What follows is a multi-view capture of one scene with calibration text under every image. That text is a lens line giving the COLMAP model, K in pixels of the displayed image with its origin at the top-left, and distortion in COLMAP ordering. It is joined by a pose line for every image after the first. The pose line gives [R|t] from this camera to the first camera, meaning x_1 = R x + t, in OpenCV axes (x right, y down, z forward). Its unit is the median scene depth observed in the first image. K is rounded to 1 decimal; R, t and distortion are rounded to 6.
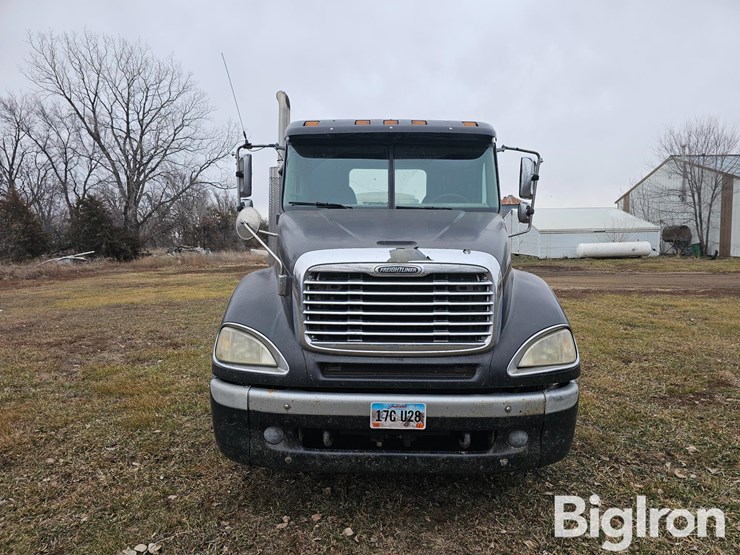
lens RADIAL K [[495.5, 0, 380.3], [0, 495.5, 278.6], [0, 0, 1]] dist [0.061747, -0.052455]
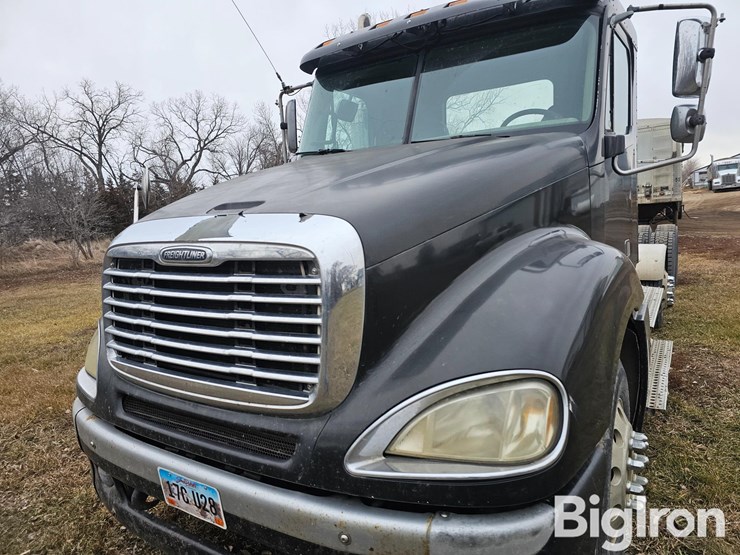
lens RADIAL K [[491.7, 0, 382.6], [0, 491.7, 270.3], [0, 0, 1]] dist [0.058095, -0.049151]
pose [[0.847428, 0.016824, -0.530643, 0.309272], [0.025329, 0.997078, 0.072063, -0.020305], [0.530305, -0.074509, 0.844526, 0.356431]]
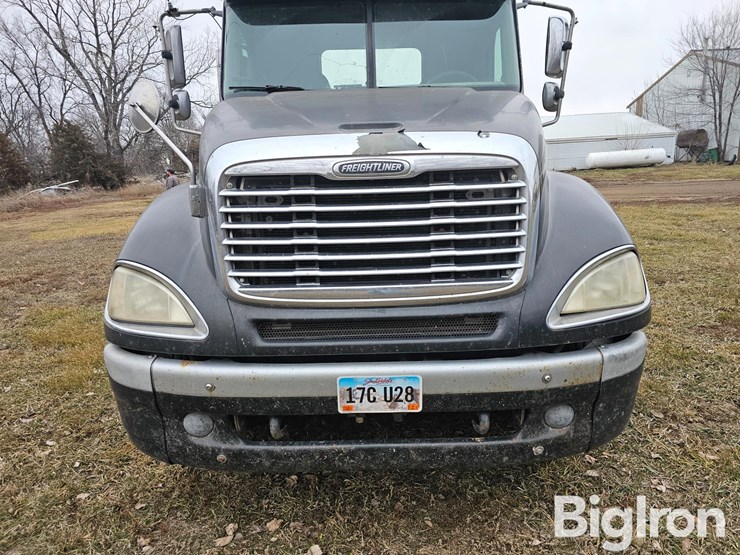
lens RADIAL K [[490.7, 0, 380.7], [0, 490.7, 281.0], [0, 0, 1]] dist [0.069790, -0.053574]
pose [[0.999385, -0.034706, -0.004996, 0.025671], [0.035057, 0.986376, 0.160729, 0.012977], [-0.000650, -0.160805, 0.986986, 0.214697]]
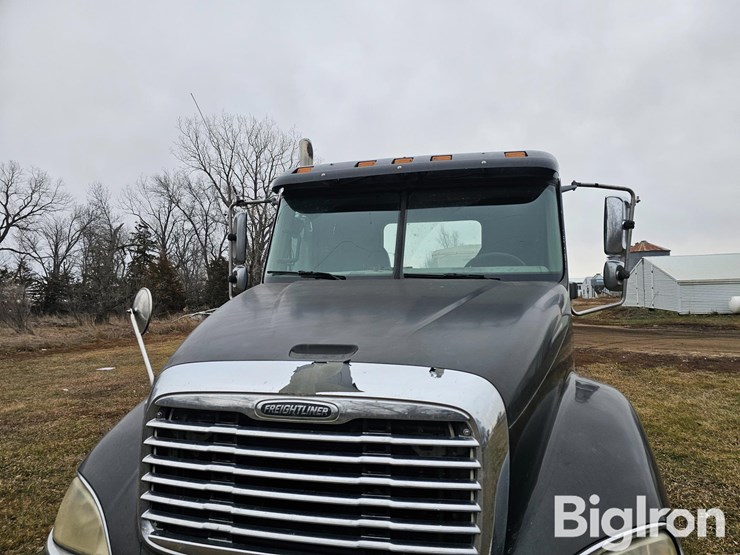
lens RADIAL K [[490.7, 0, 380.7], [0, 490.7, 281.0], [0, 0, 1]] dist [0.069790, -0.053574]
pose [[0.971583, -0.017703, -0.236035, 0.143798], [-0.005646, 0.995182, -0.097881, -0.059367], [0.236630, 0.096432, 0.966802, 0.278823]]
